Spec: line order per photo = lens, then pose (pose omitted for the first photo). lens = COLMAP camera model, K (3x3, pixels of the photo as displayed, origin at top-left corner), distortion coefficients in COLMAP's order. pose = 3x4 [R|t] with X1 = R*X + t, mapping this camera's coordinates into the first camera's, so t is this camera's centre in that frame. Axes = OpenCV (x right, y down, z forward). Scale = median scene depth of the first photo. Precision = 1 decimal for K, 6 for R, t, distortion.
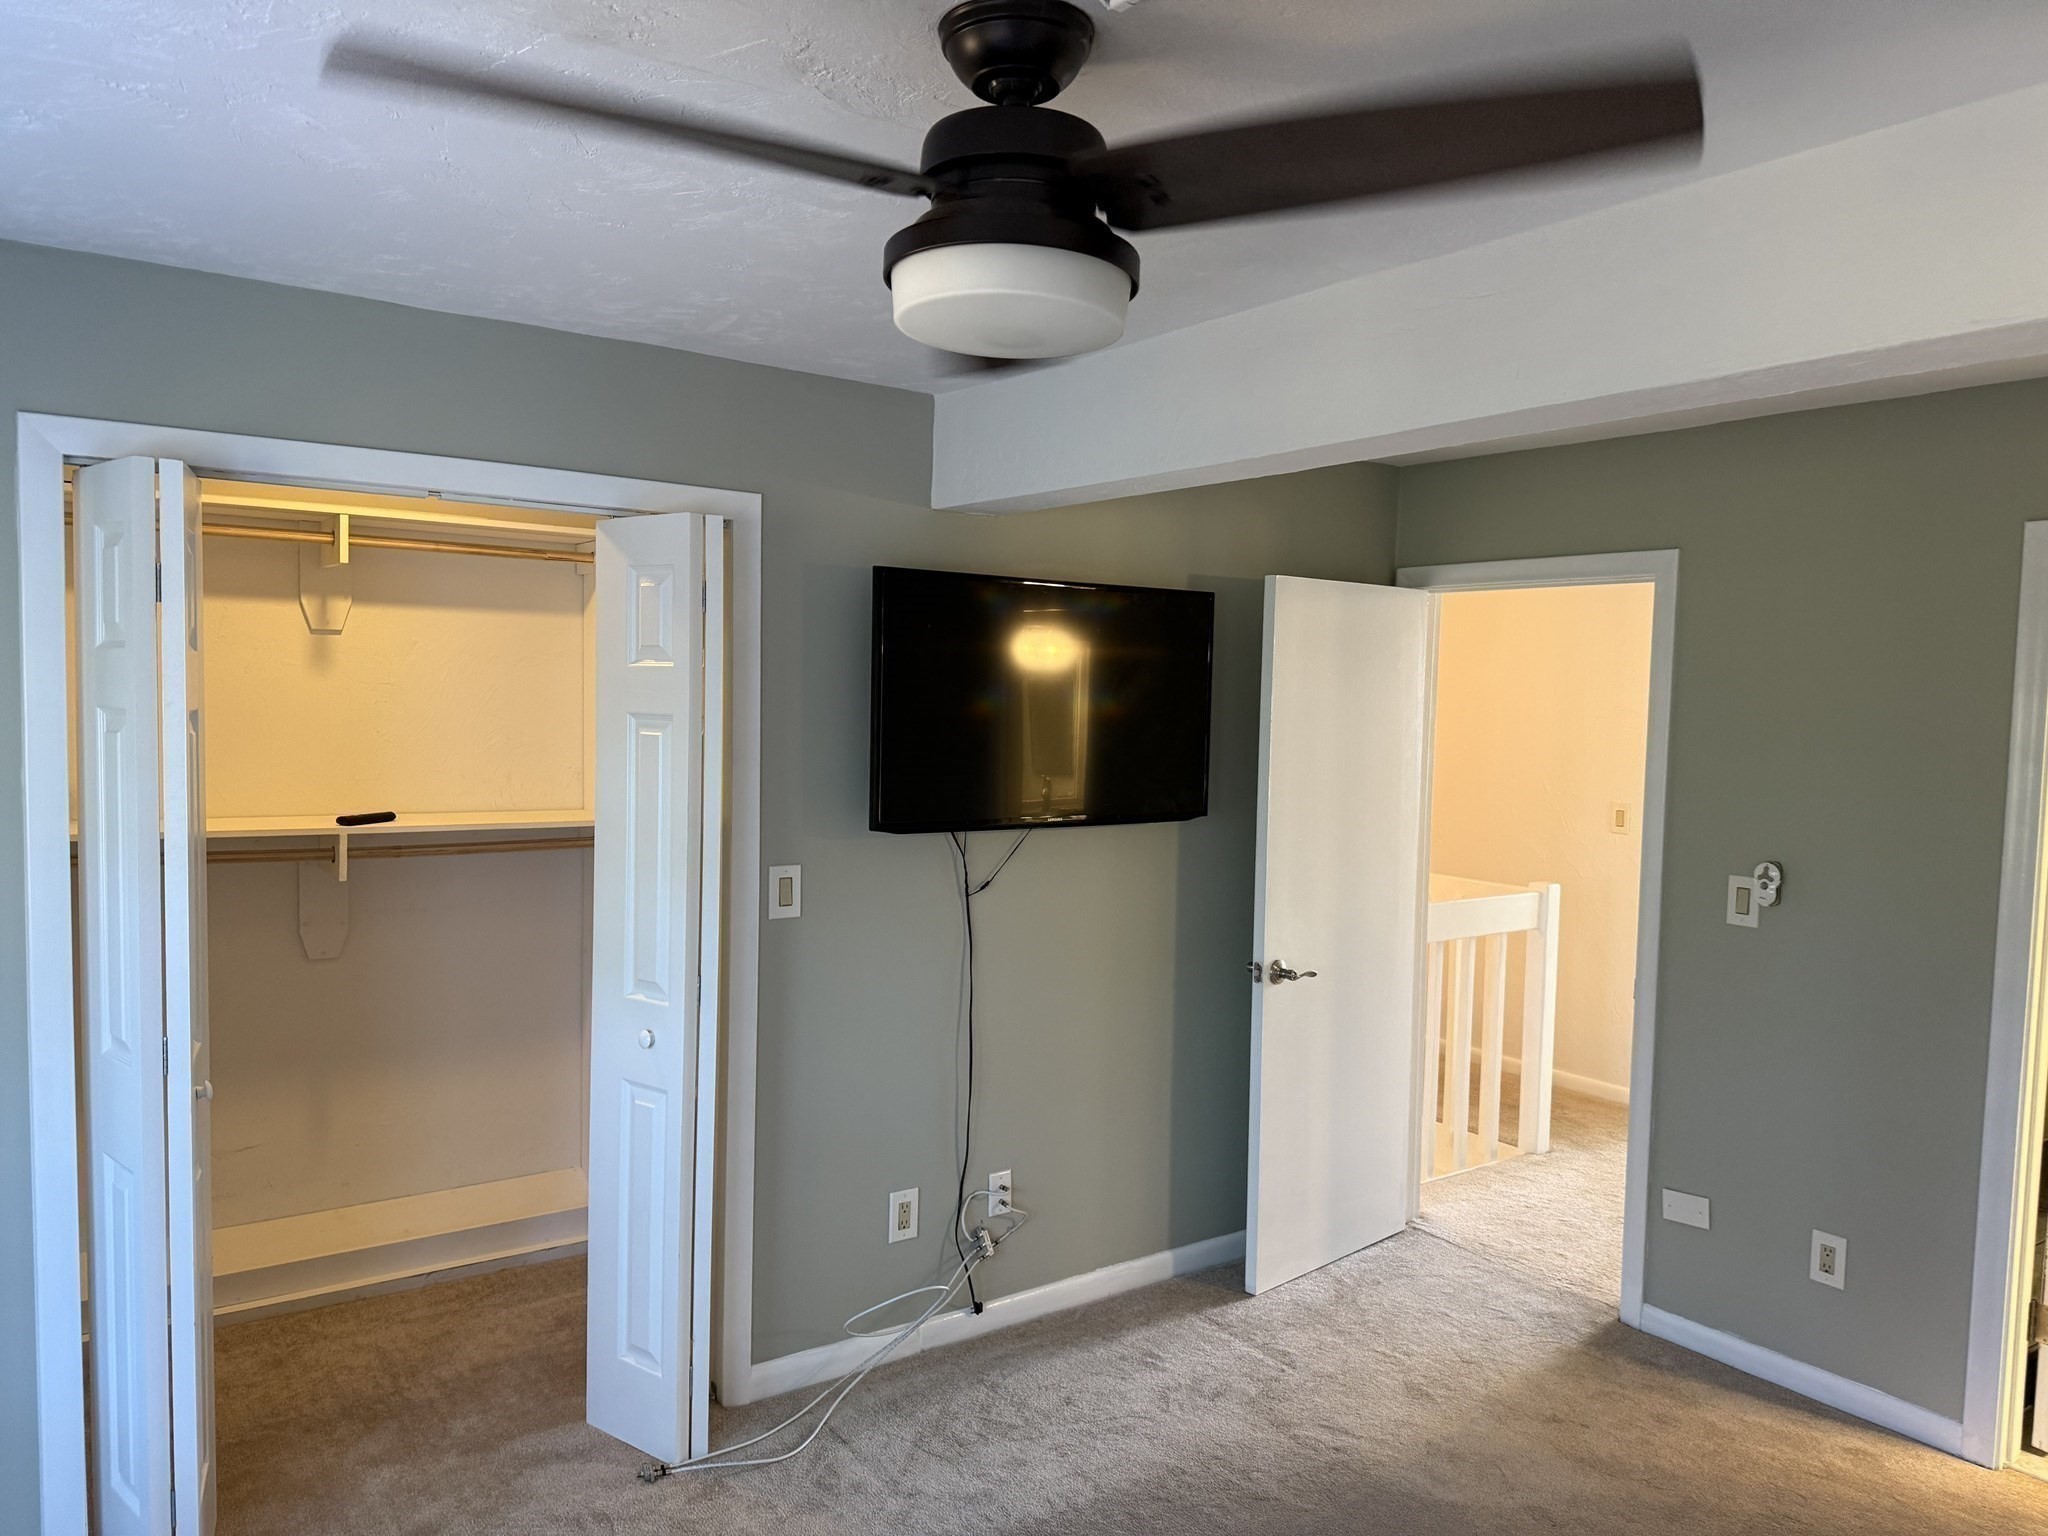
lens RADIAL K [[1436.8, 0, 1029.0], [0, 1436.8, 767.0], [0, 0, 1]] dist [-0.002702, -0.008260]
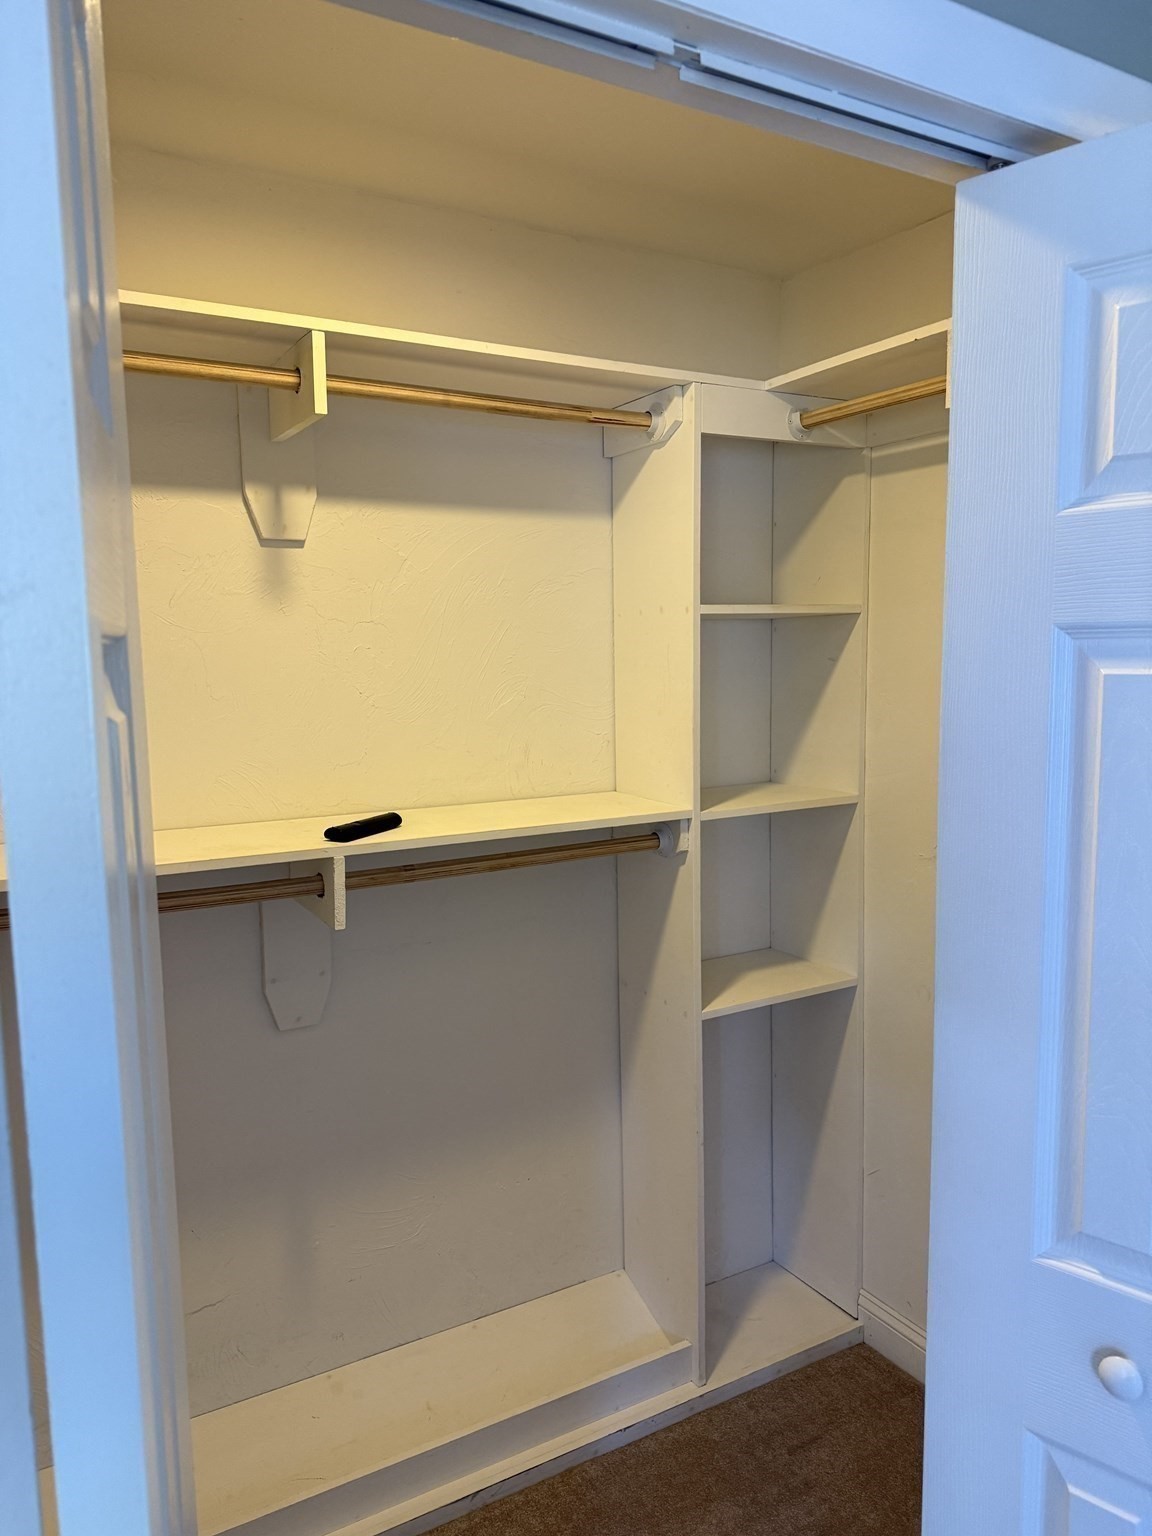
lens RADIAL K [[1078.4, 0, 576.0], [0, 1078.4, 768.0], [0, 0, 1]] dist [0.058184, -0.003427]
pose [[0.994071, -0.022611, -0.106356, -0.308013], [0.029125, 0.997768, 0.060092, -0.016822], [0.104759, -0.062833, 0.992511, 0.516760]]
